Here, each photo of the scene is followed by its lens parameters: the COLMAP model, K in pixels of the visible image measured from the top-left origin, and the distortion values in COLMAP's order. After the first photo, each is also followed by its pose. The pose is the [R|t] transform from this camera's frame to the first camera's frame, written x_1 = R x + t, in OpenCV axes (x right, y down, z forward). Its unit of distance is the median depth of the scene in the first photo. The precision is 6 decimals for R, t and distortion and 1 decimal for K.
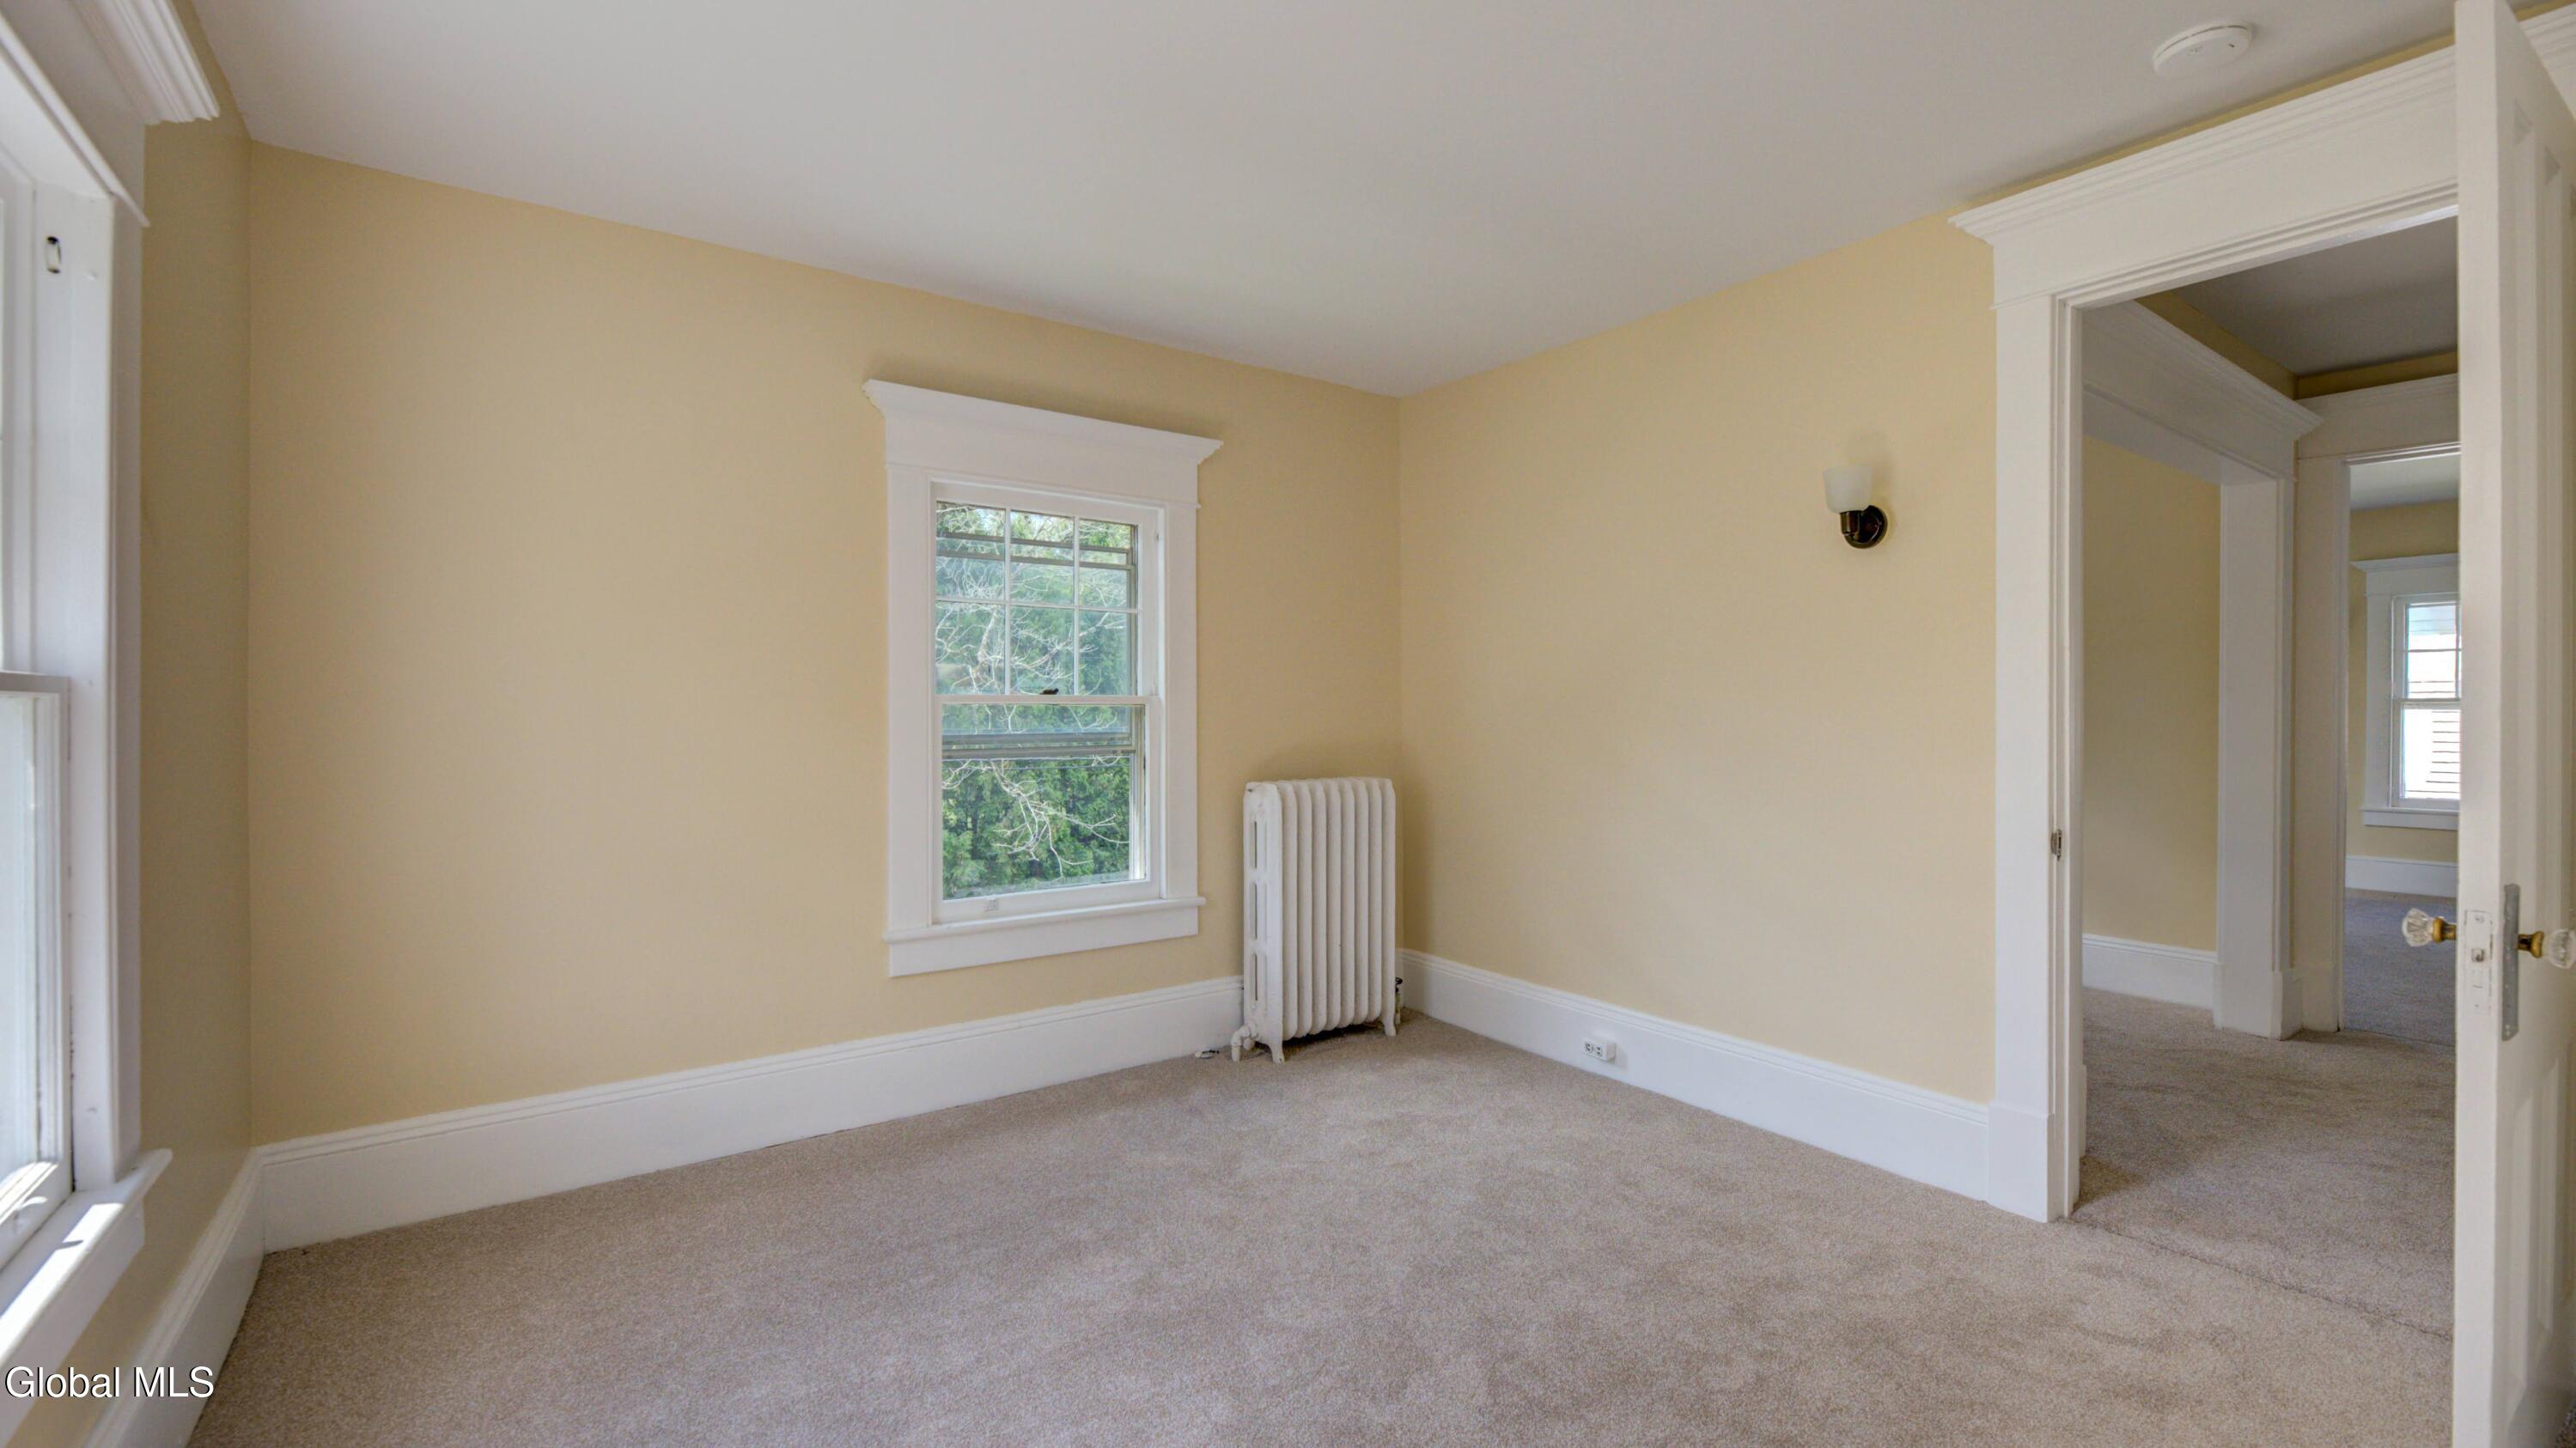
lens RADIAL K [[1091.7, 0, 1290.4], [0, 1091.7, 722.9], [0, 0, 1]] dist [0.001343, 0.000165]
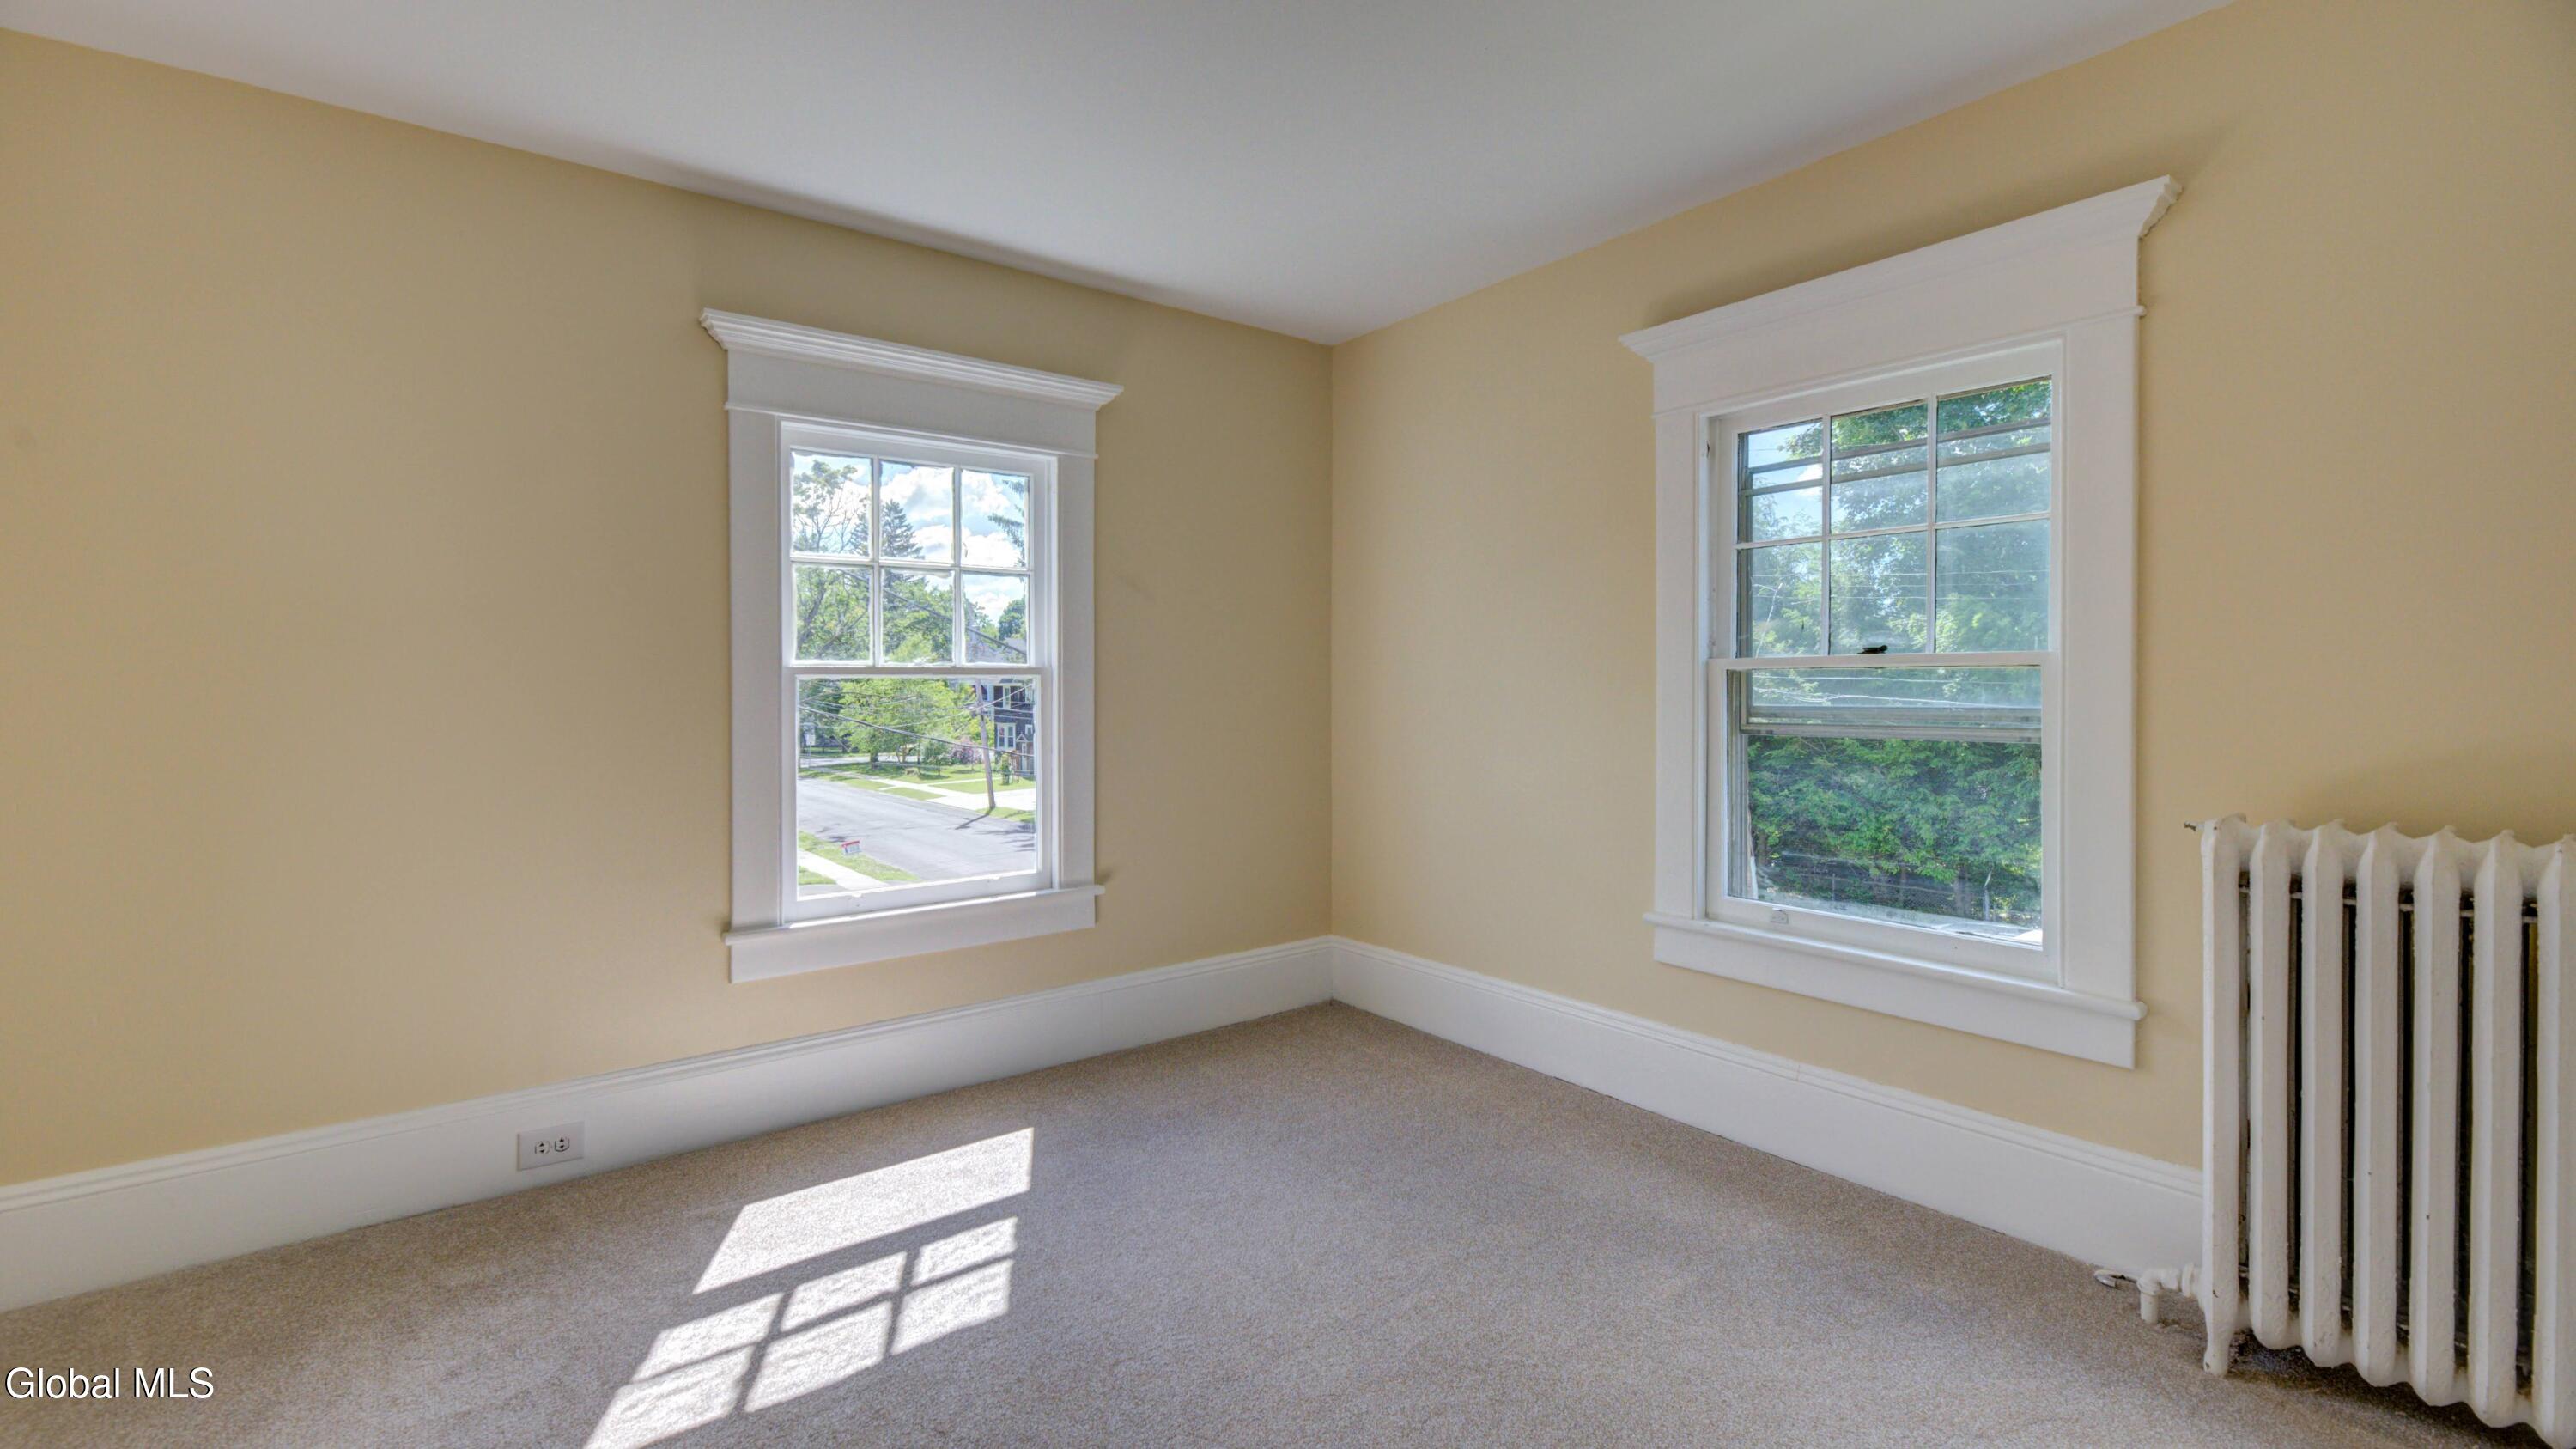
lens RADIAL K [[1091.9, 0, 1298.3], [0, 1091.9, 699.3], [0, 0, 1]] dist [0.001343, 0.000165]
pose [[0.039742, 0.016526, -0.999073, 0.508700], [-0.004929, 0.999854, 0.016343, -0.005715], [0.999198, 0.004275, 0.039818, 0.598269]]
